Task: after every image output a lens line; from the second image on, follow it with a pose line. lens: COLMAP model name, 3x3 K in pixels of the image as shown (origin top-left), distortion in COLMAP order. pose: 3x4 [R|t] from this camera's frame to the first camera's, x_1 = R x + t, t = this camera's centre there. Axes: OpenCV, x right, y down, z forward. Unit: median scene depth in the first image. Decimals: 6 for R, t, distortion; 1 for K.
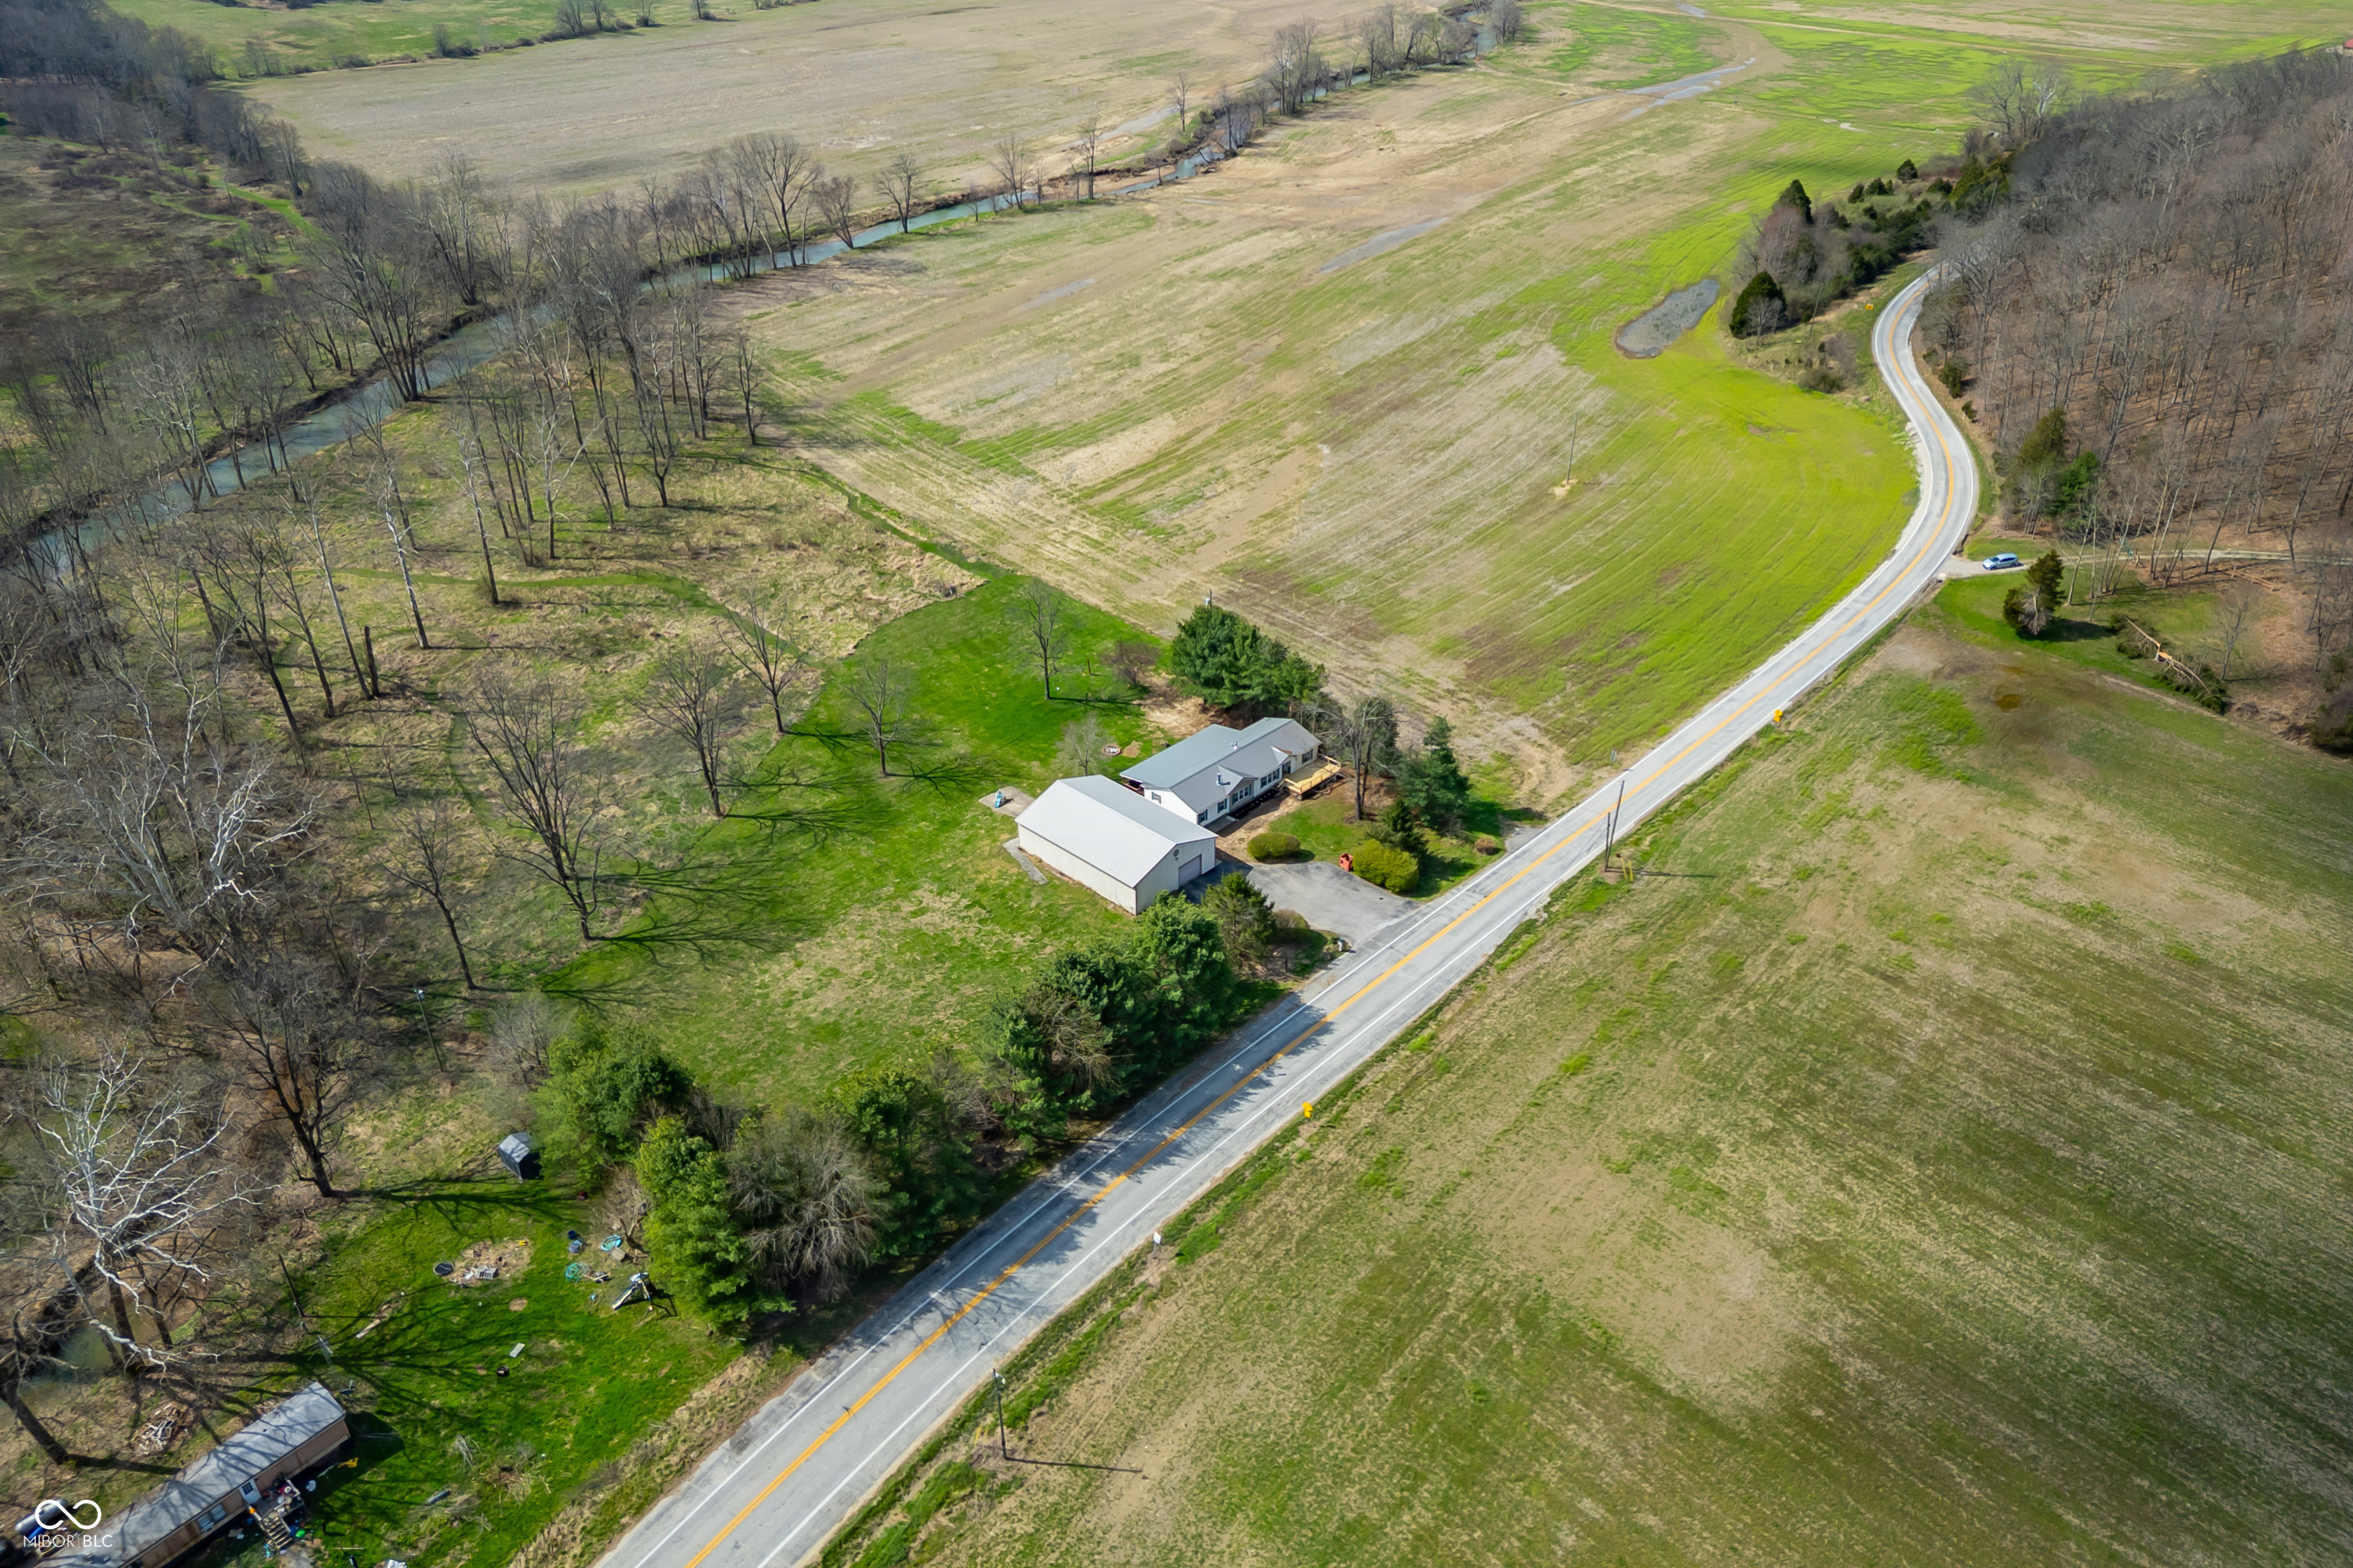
lens RADIAL K [[1664.2, 0, 1173.7], [0, 1664.2, 753.4], [0, 0, 1]] dist [0.080465, -0.081008]
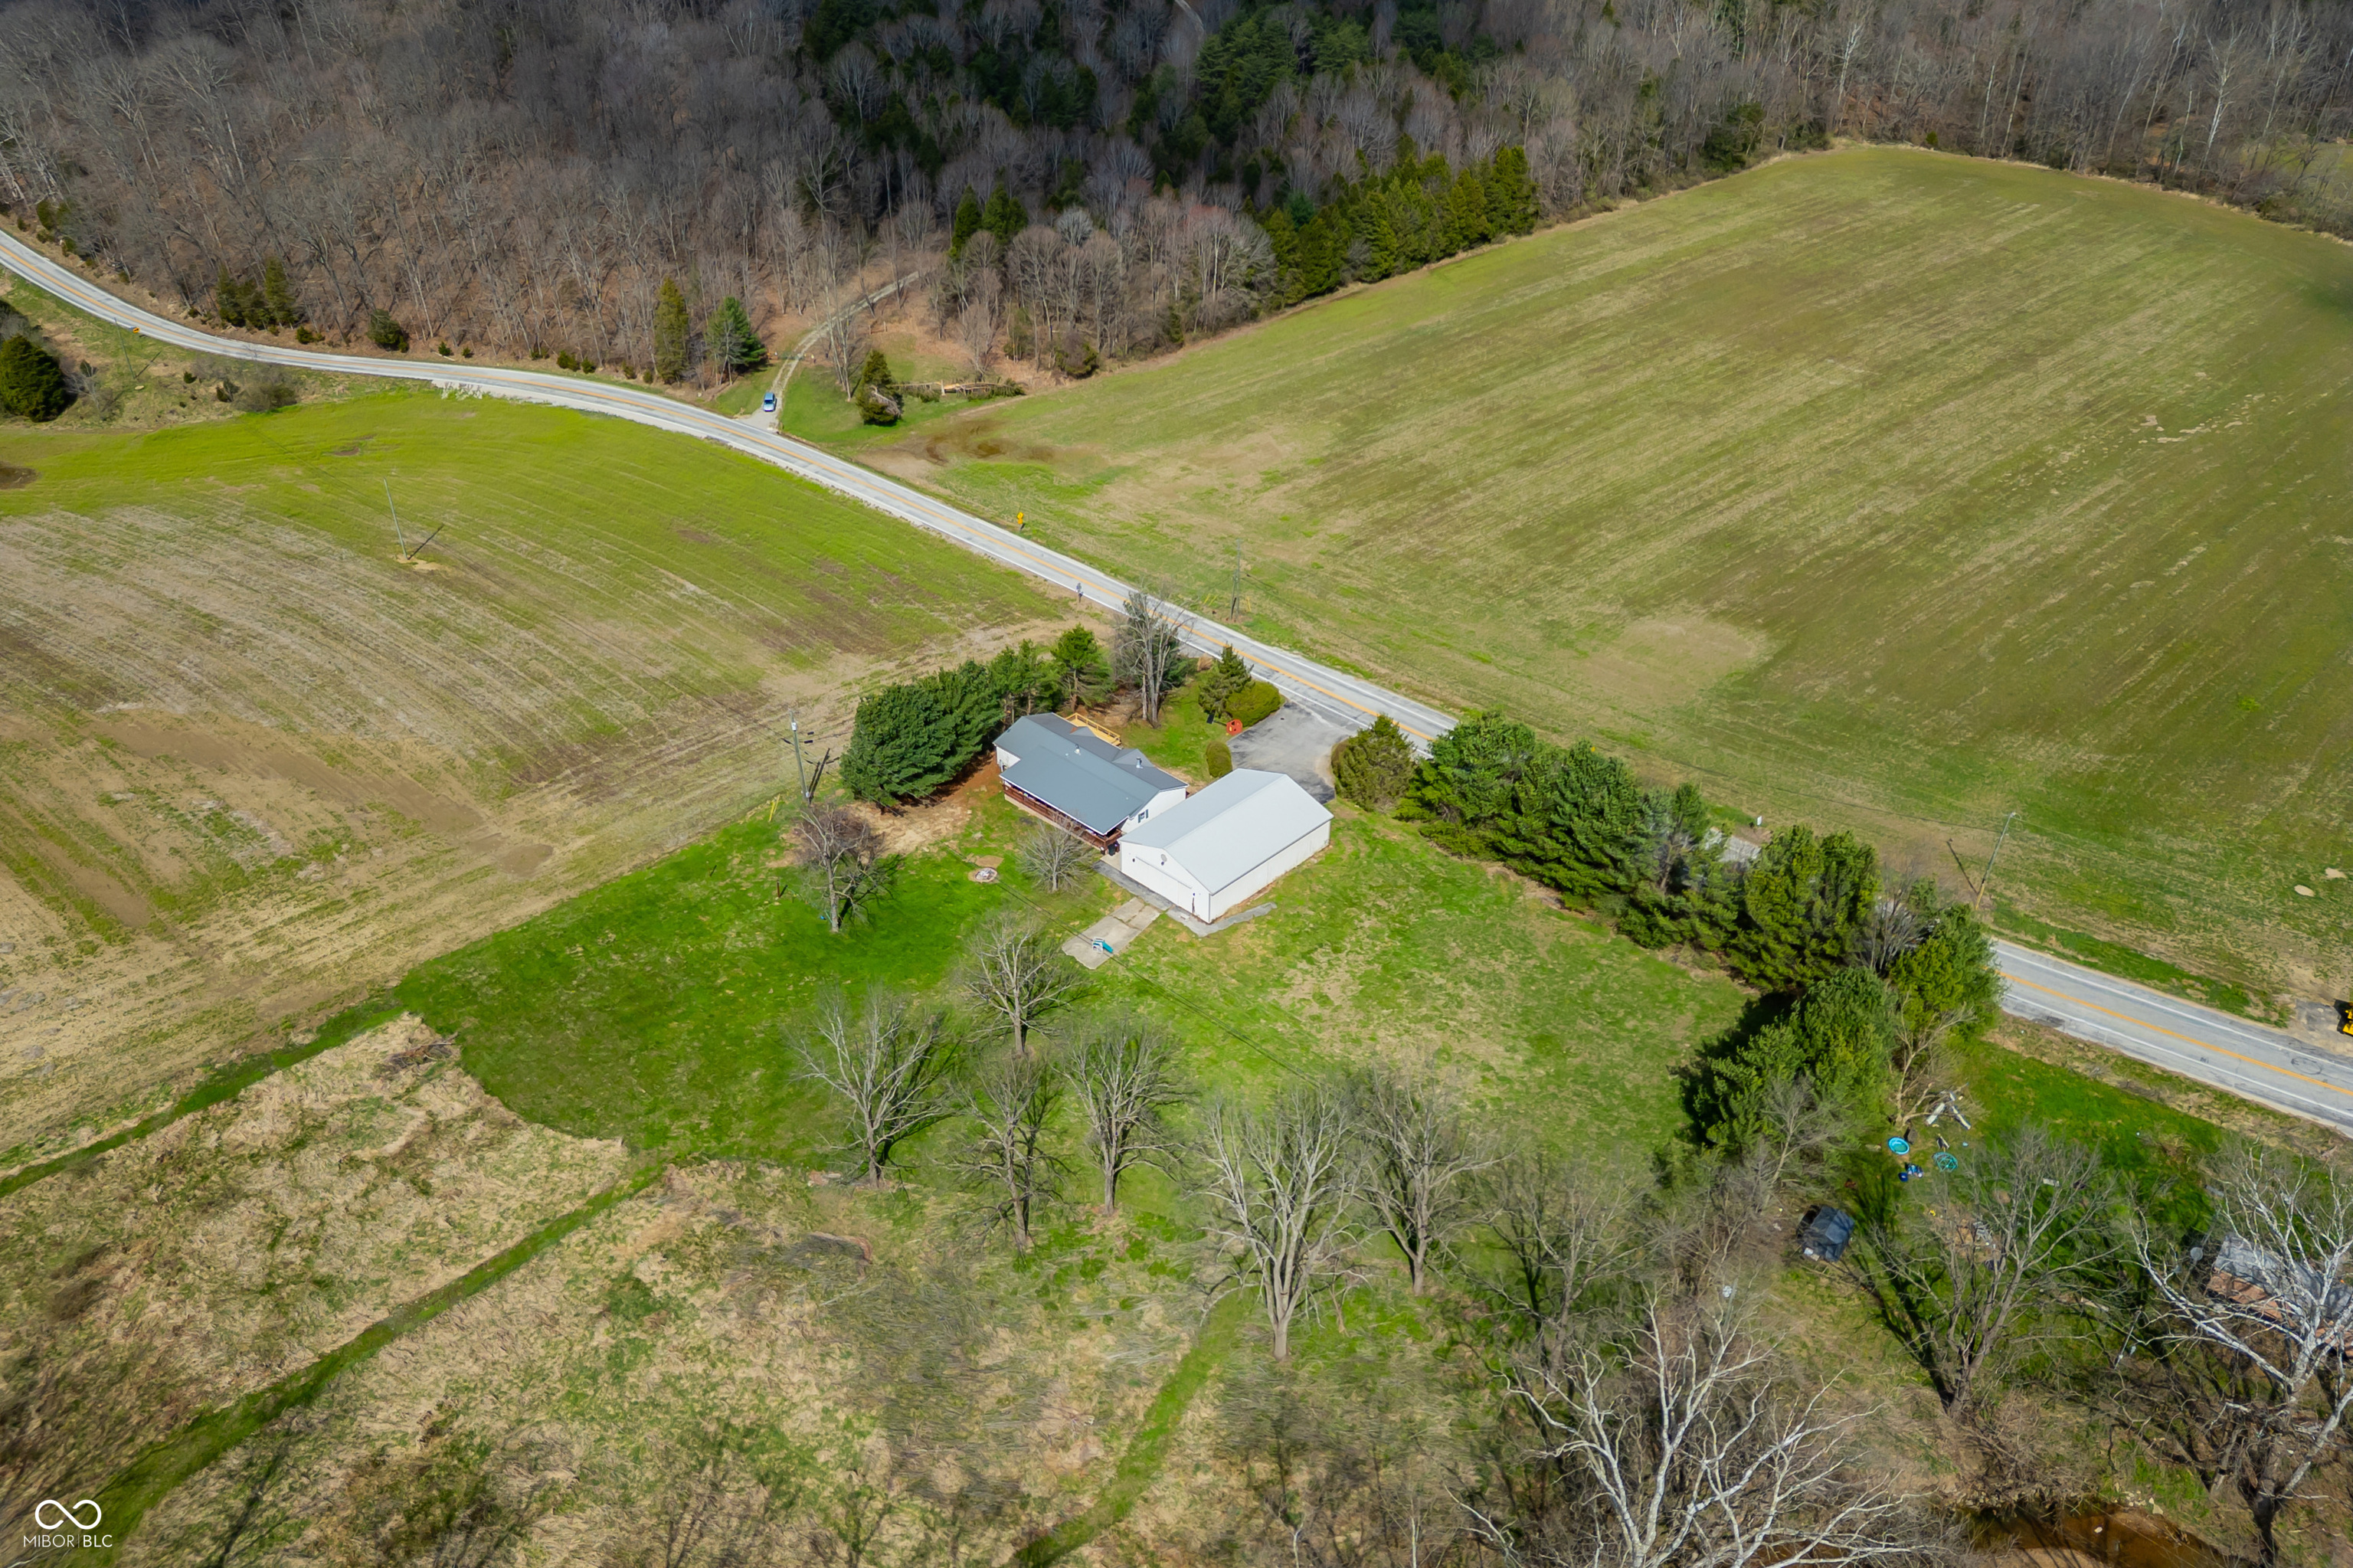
lens RADIAL K [[1639.1, 0, 1174.5], [0, 1639.1, 779.6], [0, 0, 1]] dist [0.101315, -0.116650]
pose [[-0.004292, -0.542939, 0.839761, -0.745110], [0.511577, 0.720366, 0.468360, -0.395422], [-0.859227, 0.431613, 0.274663, 0.710624]]
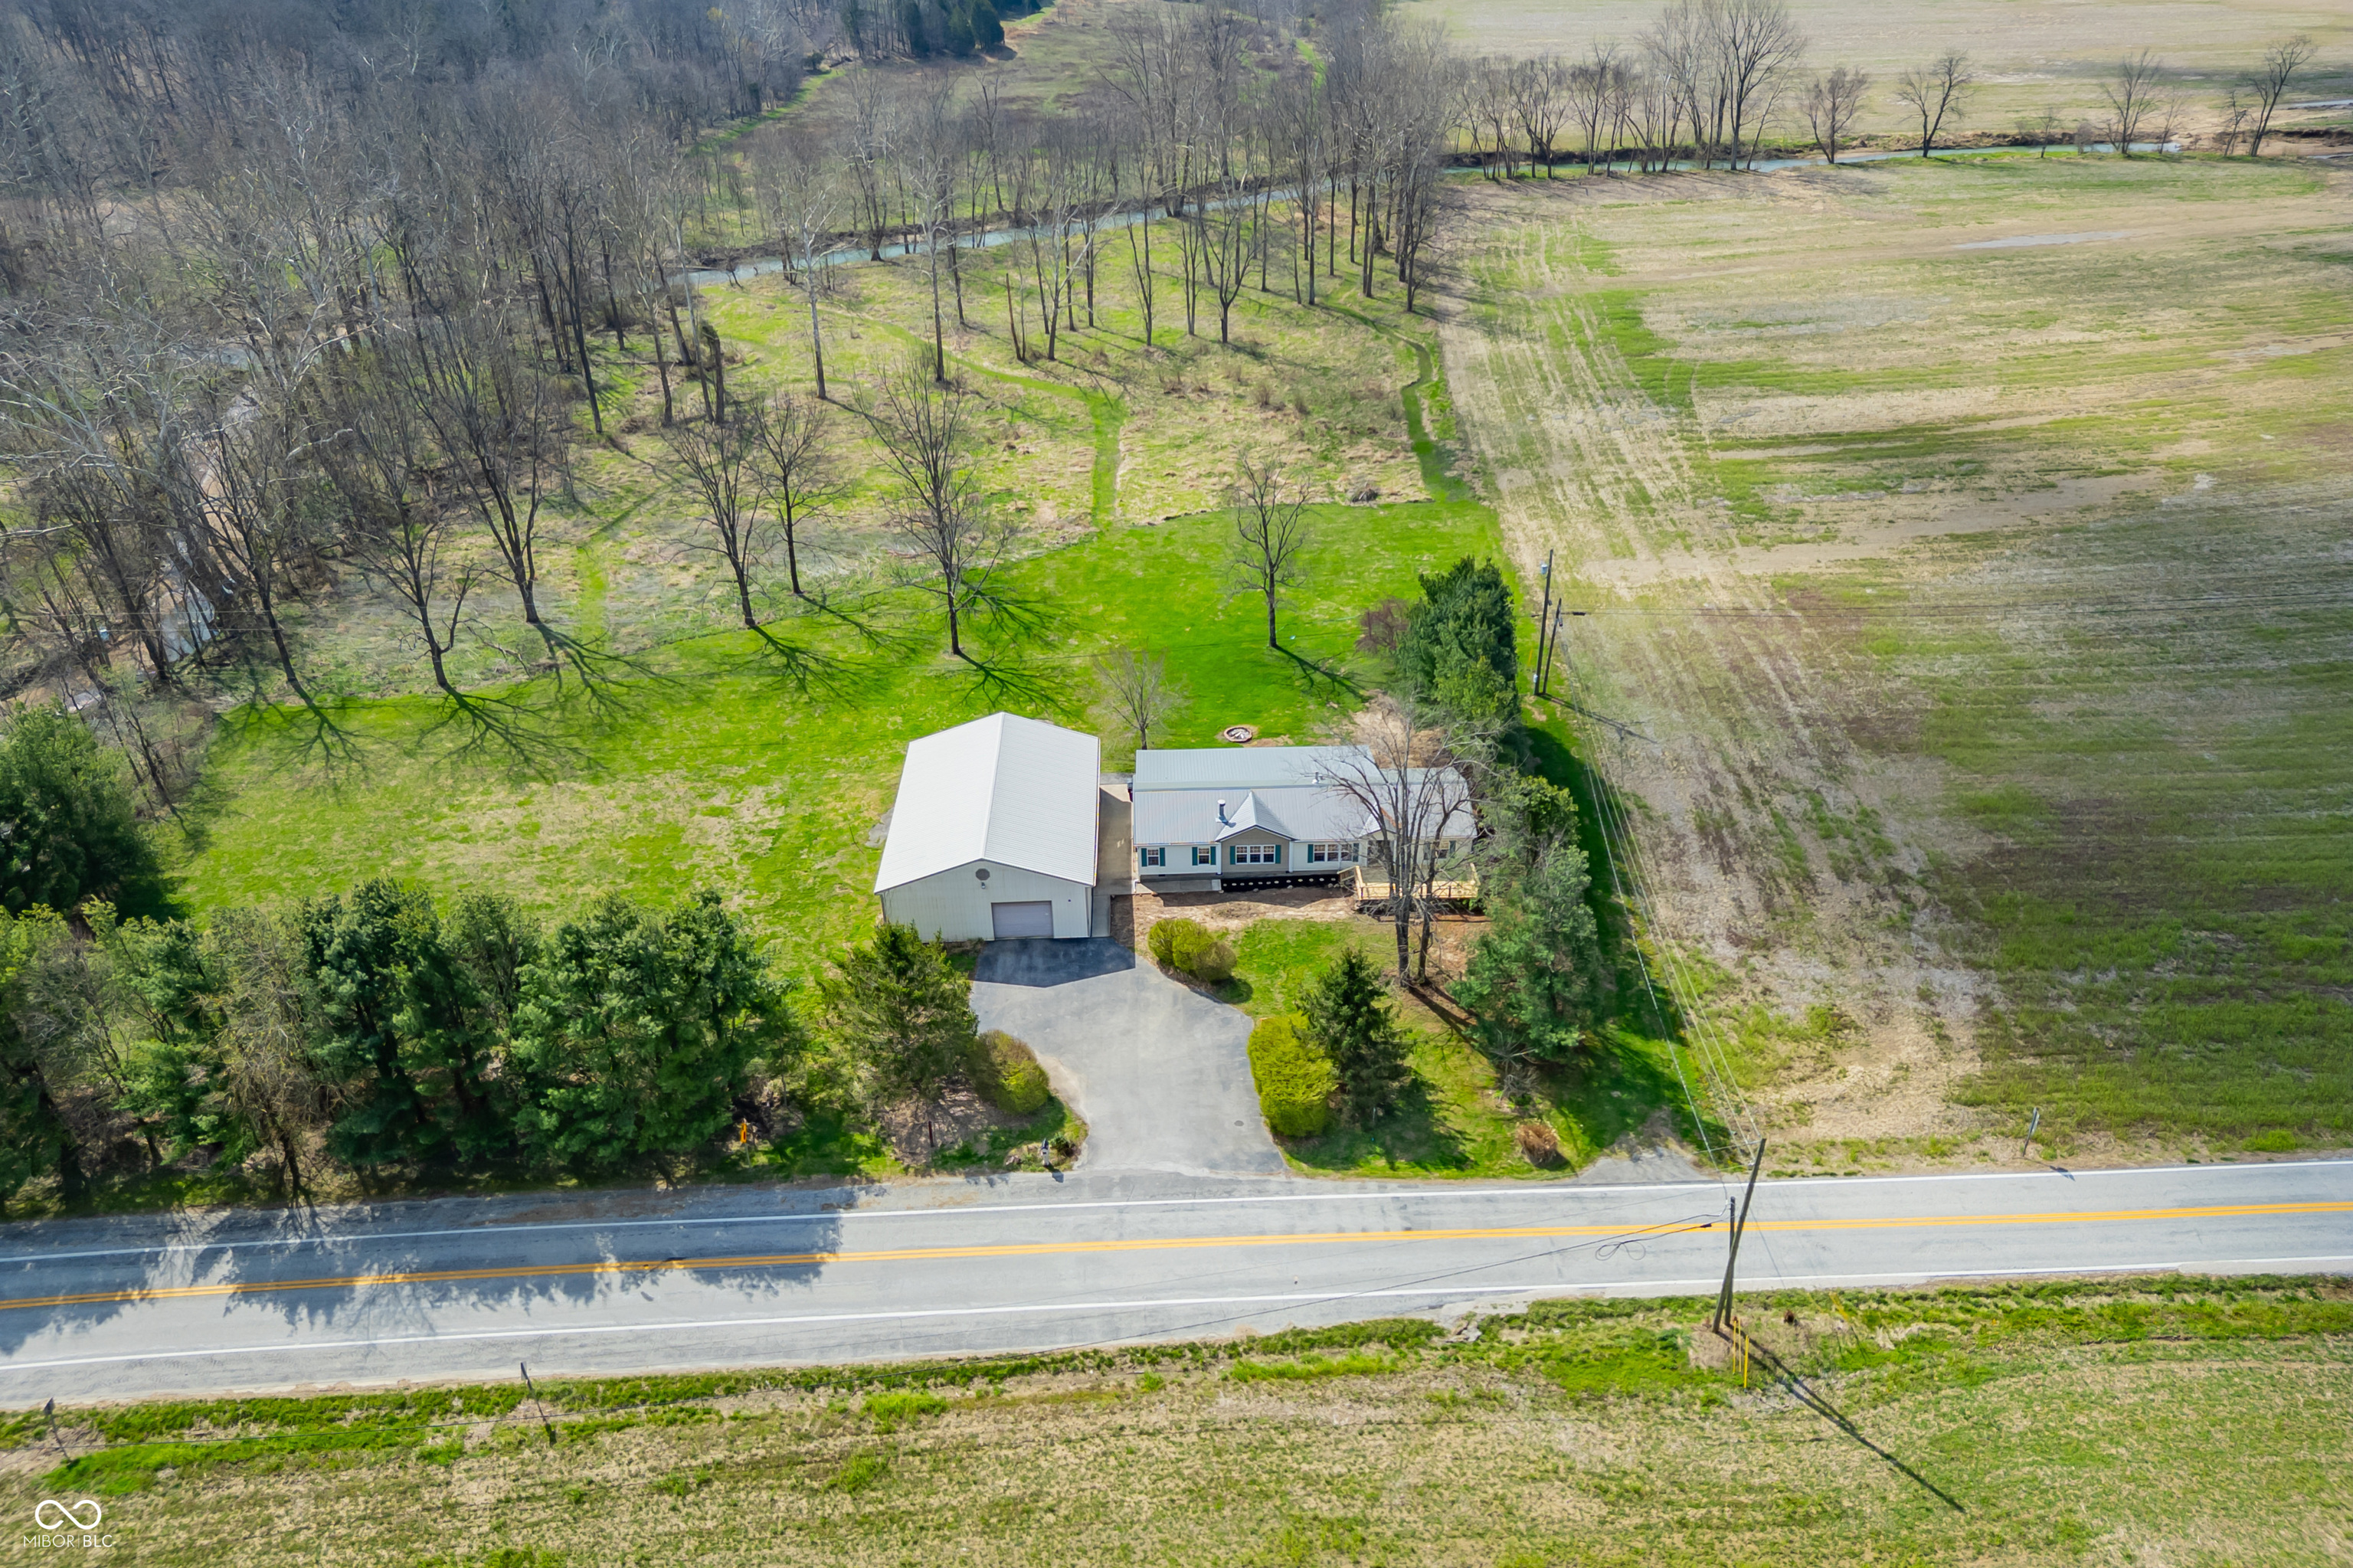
lens RADIAL K [[1647.2, 0, 1170.8], [0, 1647.2, 776.4], [0, 0, 1]] dist [0.071224, -0.069940]
pose [[0.710671, 0.345855, -0.612643, 0.341306], [-0.348897, 0.929449, 0.119979, -0.054676], [0.610915, 0.128484, 0.781201, 0.541183]]
